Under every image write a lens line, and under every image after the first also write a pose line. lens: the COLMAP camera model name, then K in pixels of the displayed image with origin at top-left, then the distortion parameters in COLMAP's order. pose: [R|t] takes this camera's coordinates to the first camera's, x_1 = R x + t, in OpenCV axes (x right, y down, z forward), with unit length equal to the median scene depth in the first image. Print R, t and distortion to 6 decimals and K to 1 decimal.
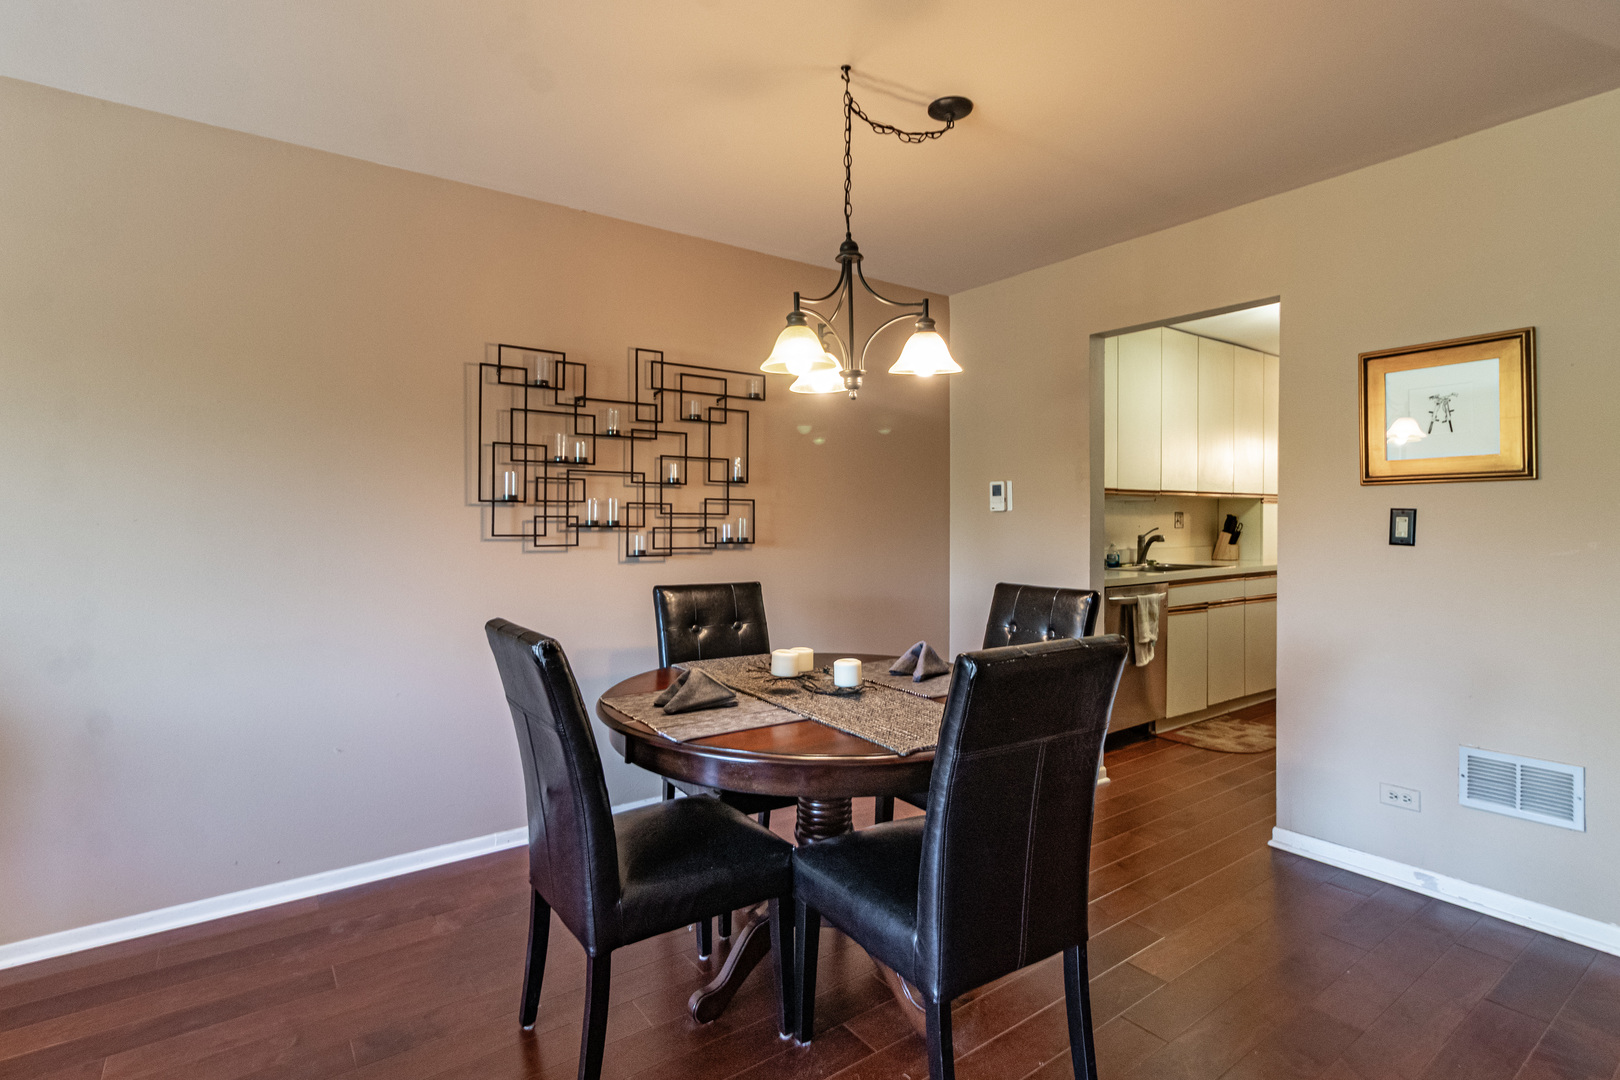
lens RADIAL K [[809.2, 0, 811.9], [0, 809.2, 535.0], [0, 0, 1]] dist [0.002514, 0.000571]
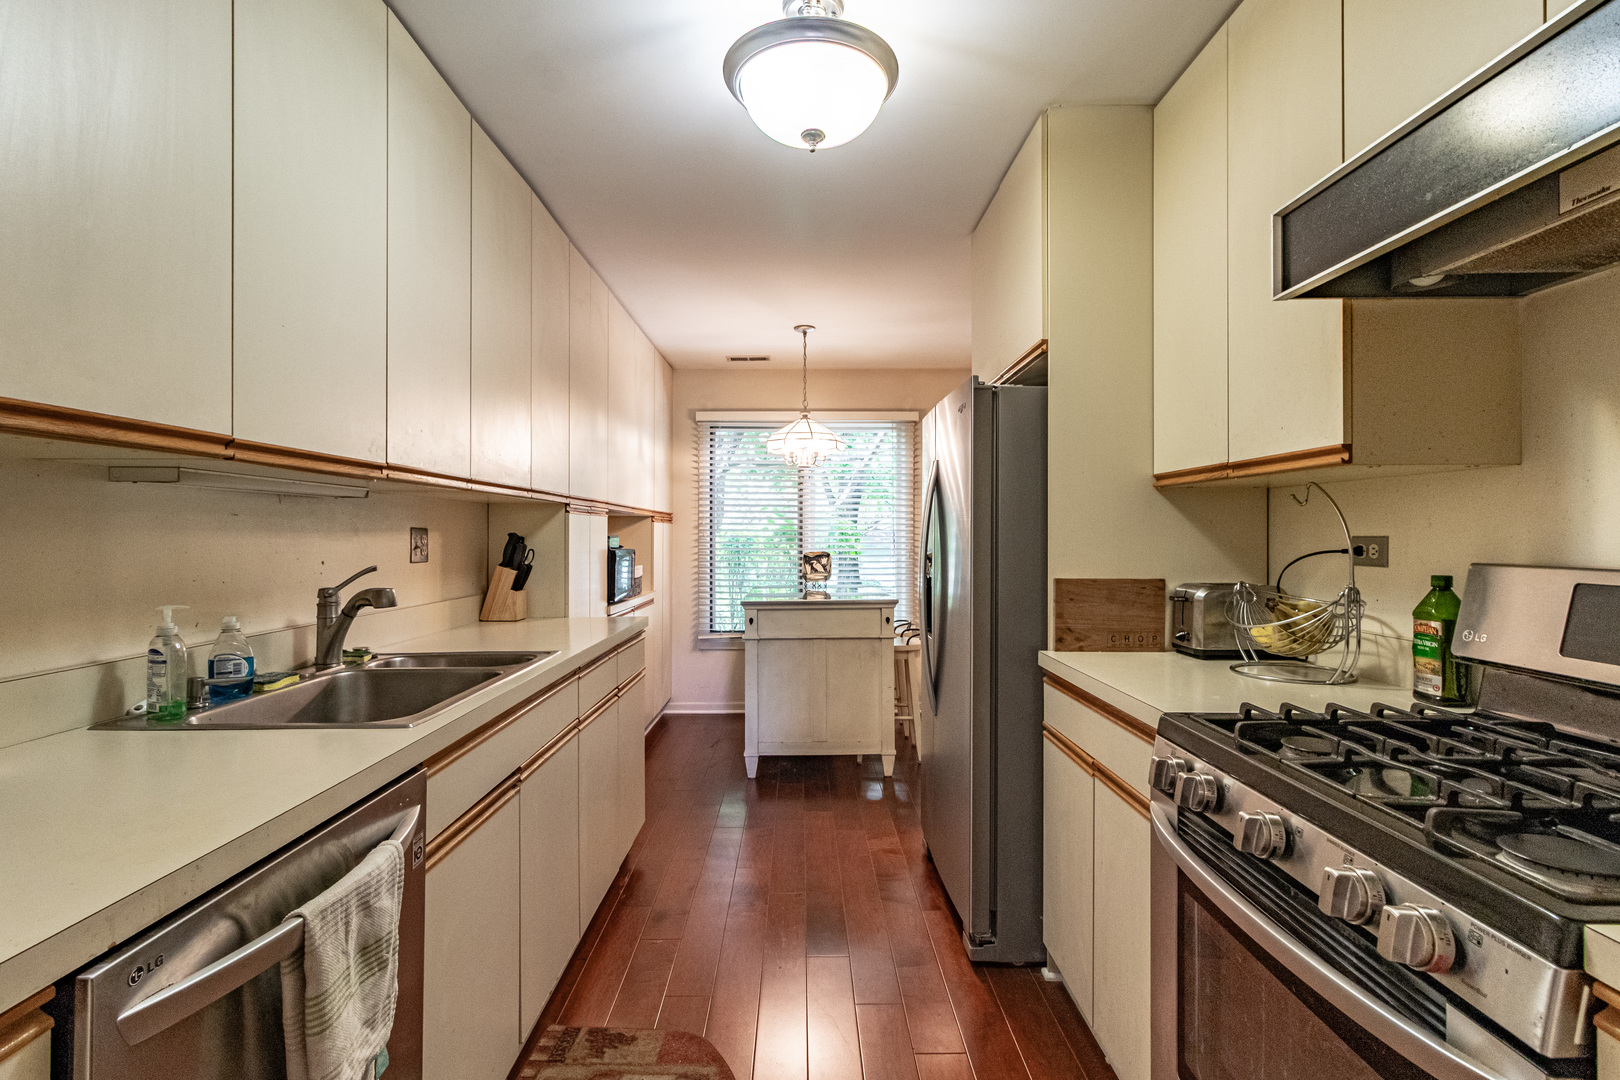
lens RADIAL K [[809.2, 0, 811.2], [0, 809.2, 543.7], [0, 0, 1]] dist [0.002514, 0.000571]
pose [[0.607938, -0.005828, 0.793963, 0.245242], [0.017577, 0.999827, -0.006120, -0.013318], [-0.793790, 0.017676, 0.607935, 0.593789]]
